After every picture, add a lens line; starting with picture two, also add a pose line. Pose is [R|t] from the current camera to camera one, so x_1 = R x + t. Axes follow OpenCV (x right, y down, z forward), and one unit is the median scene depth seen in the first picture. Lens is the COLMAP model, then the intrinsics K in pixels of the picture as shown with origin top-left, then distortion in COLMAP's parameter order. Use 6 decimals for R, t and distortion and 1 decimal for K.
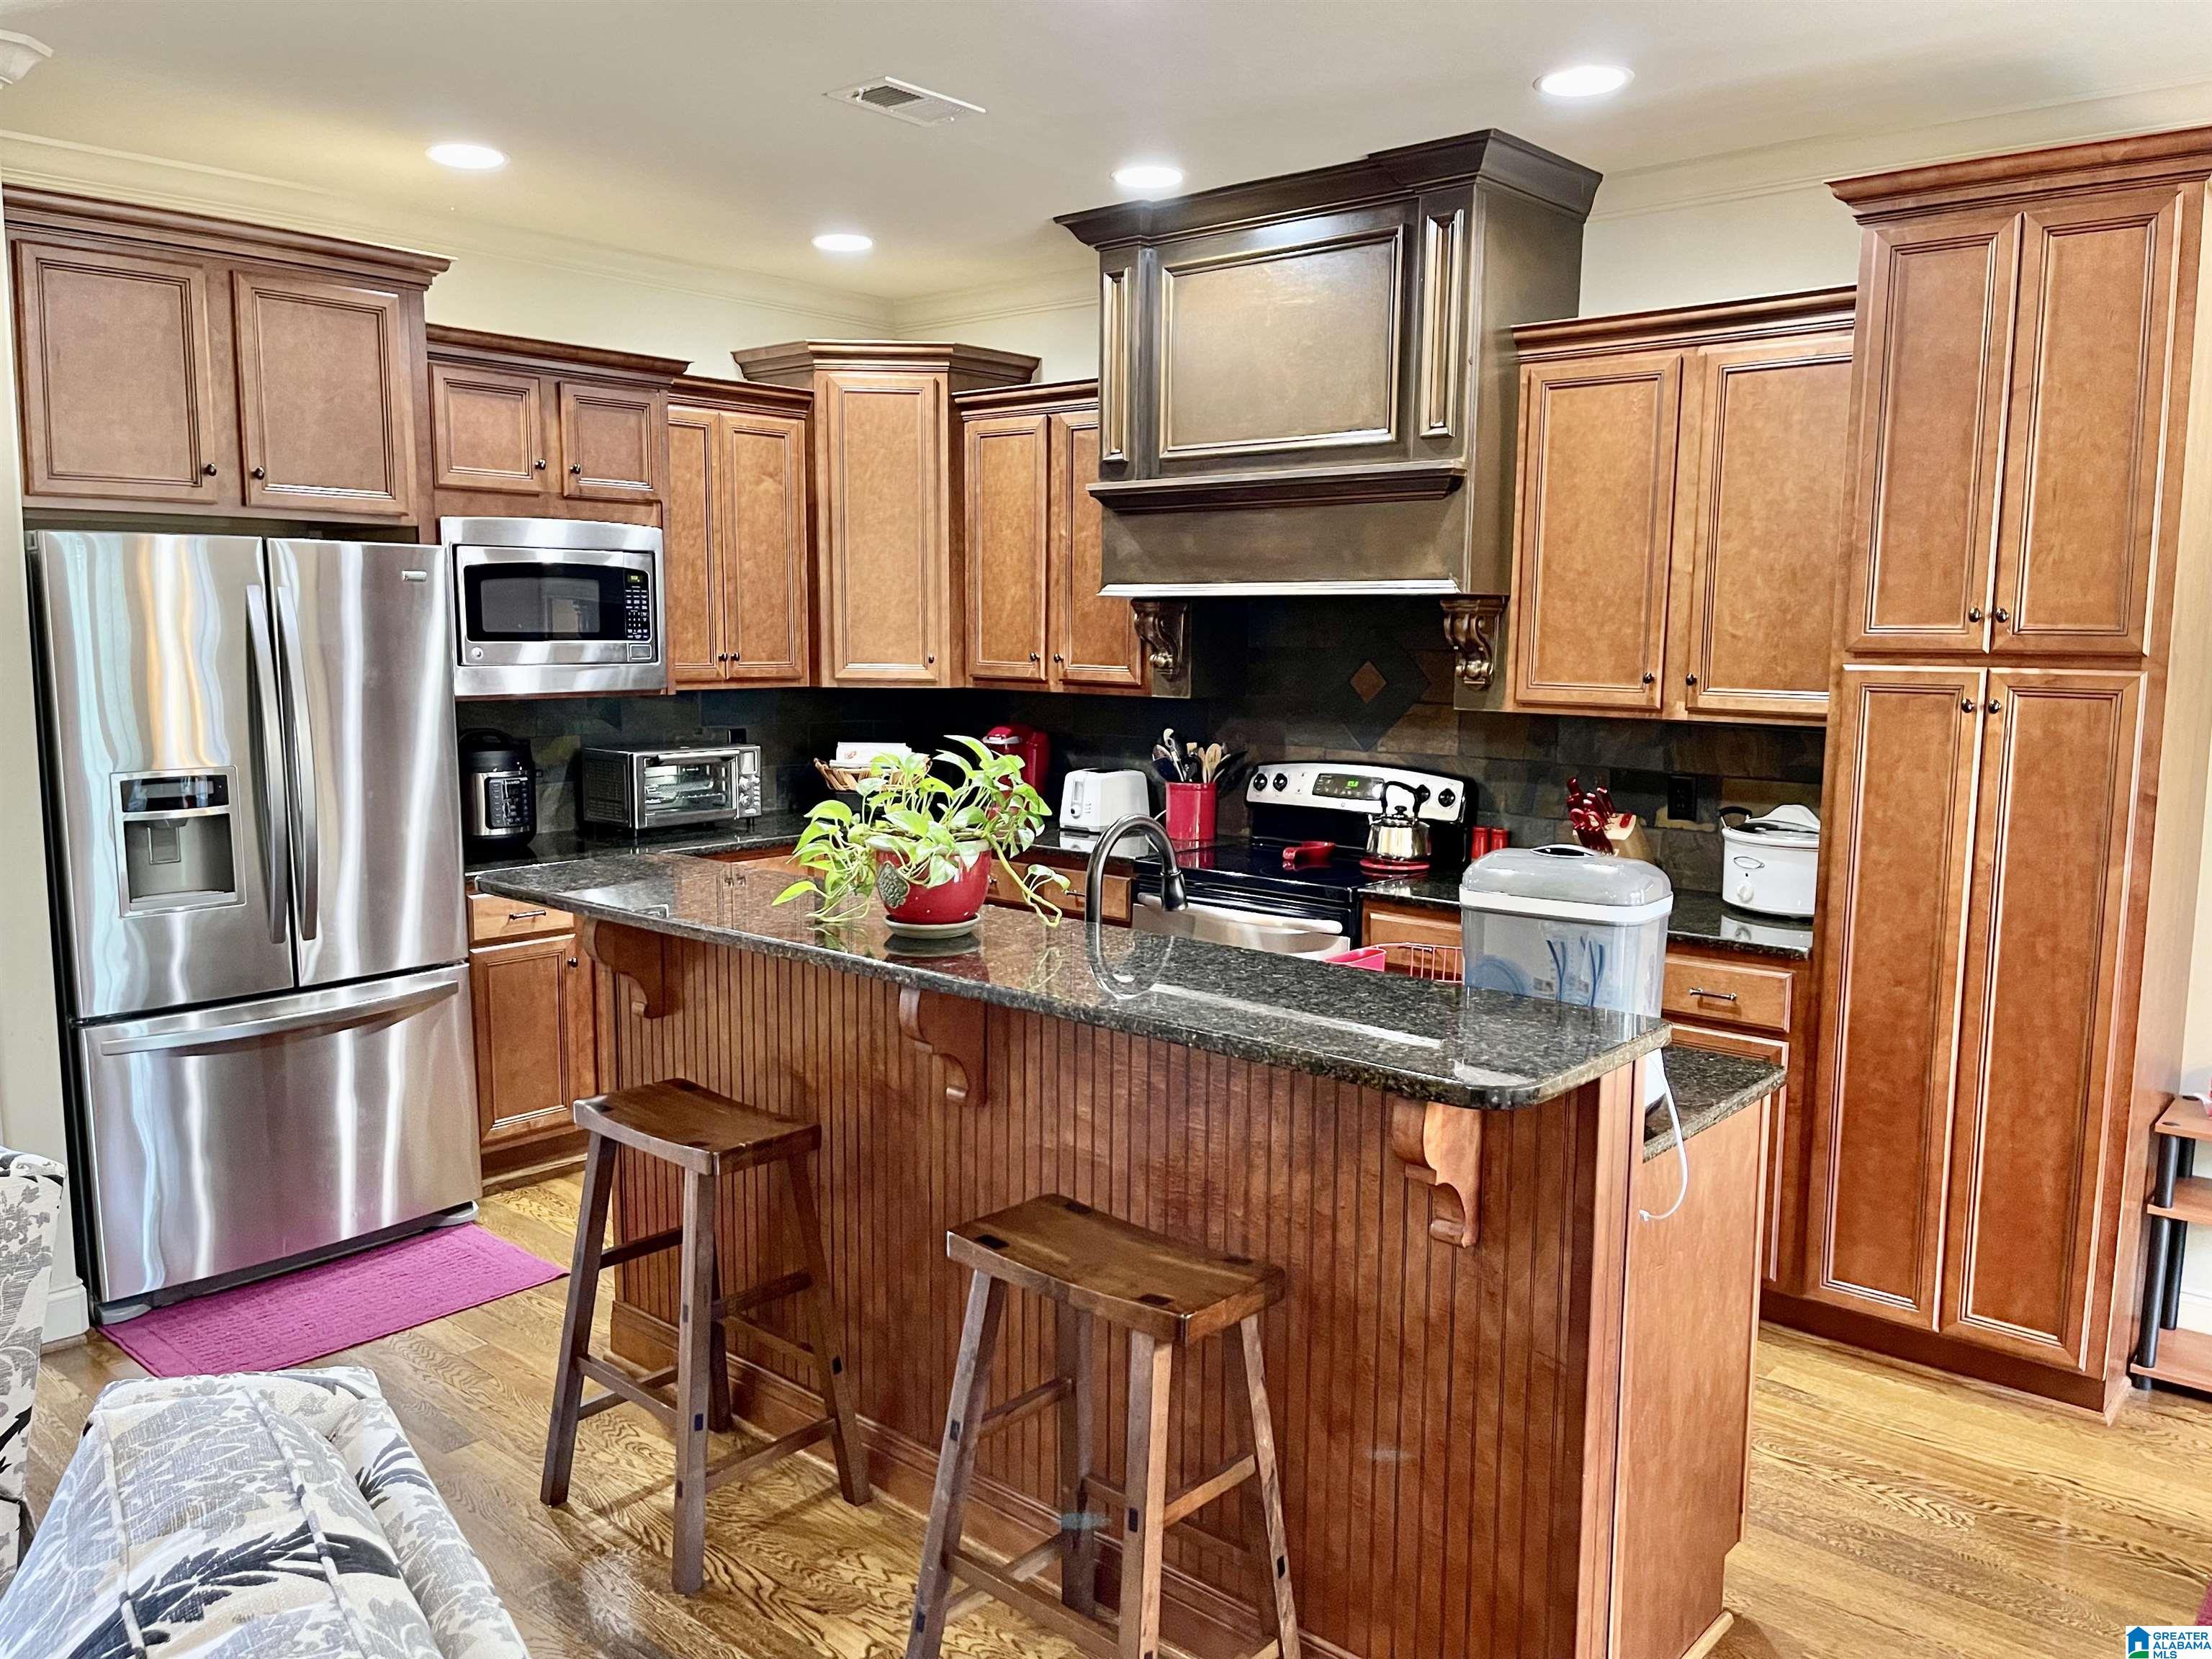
lens RADIAL K [[1659.9, 0, 1106.0], [0, 1659.9, 829.5], [0, 0, 1]] dist [0.067403, -0.106722]
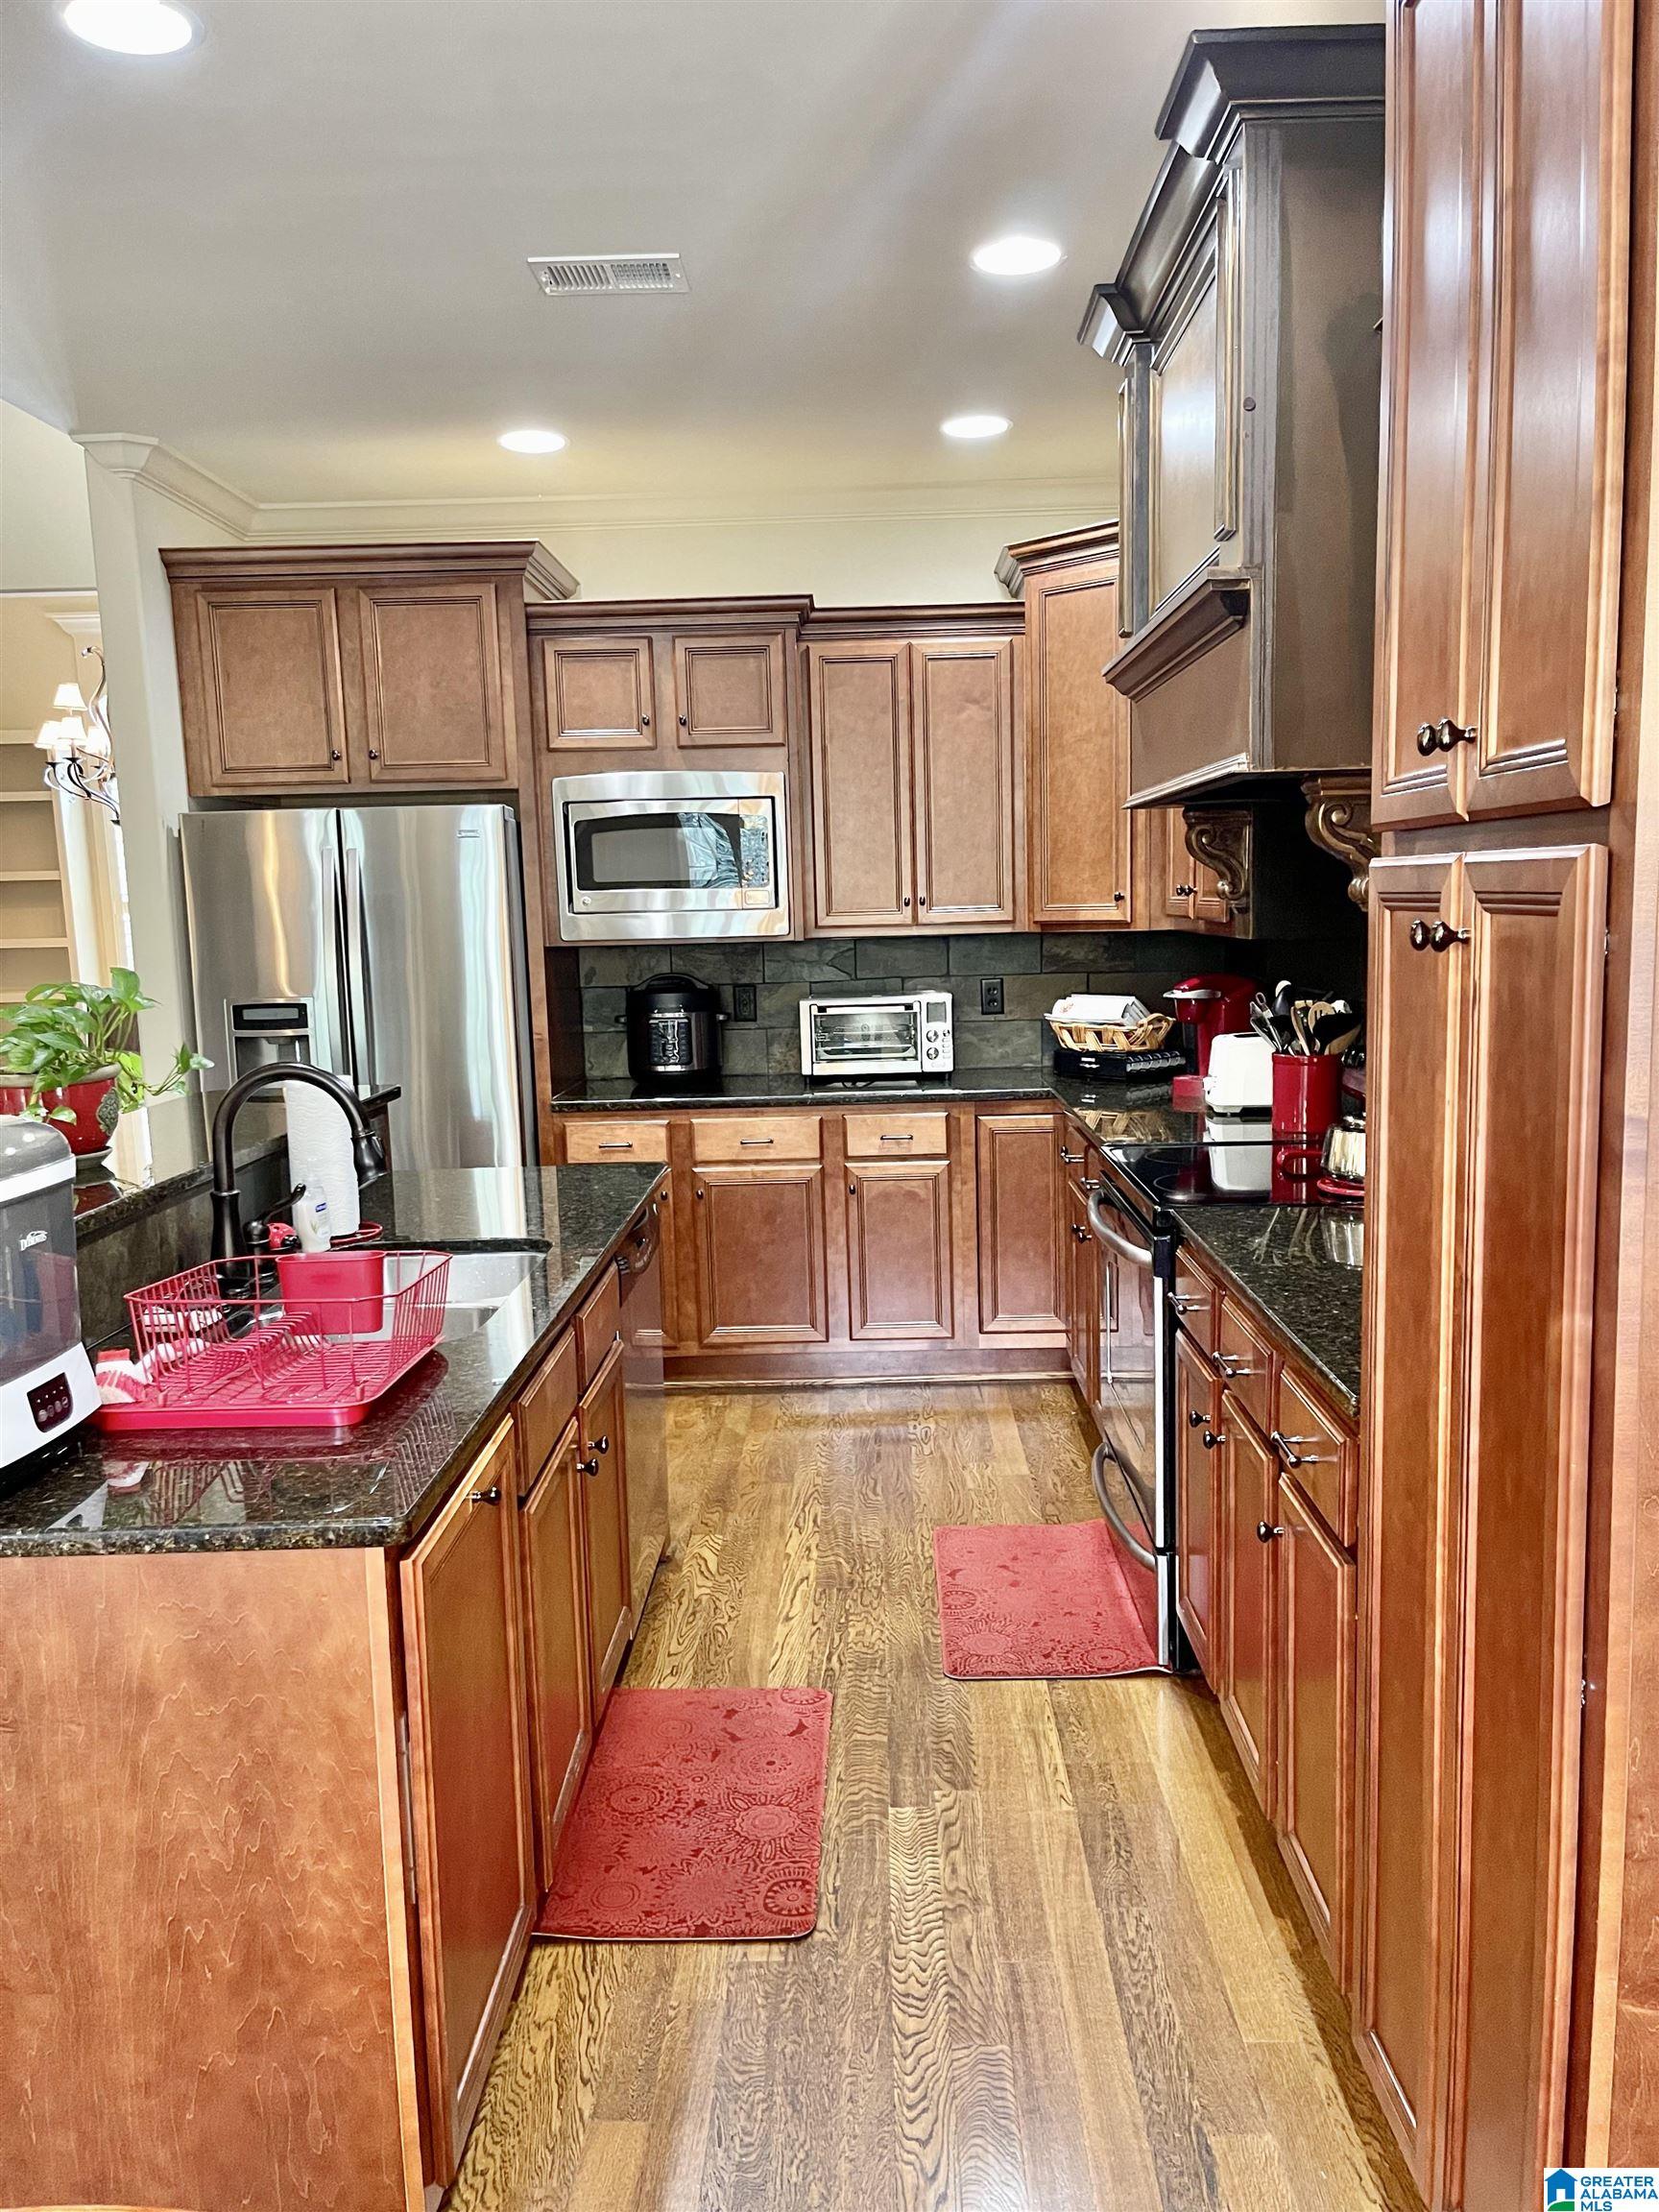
lens RADIAL K [[1659.9, 0, 836.3], [0, 1659.9, 1118.0], [0, 0, 1]] dist [0.067403, -0.106722]
pose [[0.648275, 0.075984, -0.757605, 0.562279], [-0.062254, 0.996966, 0.046720, -0.025607], [0.758857, 0.016877, 0.651039, 0.419941]]
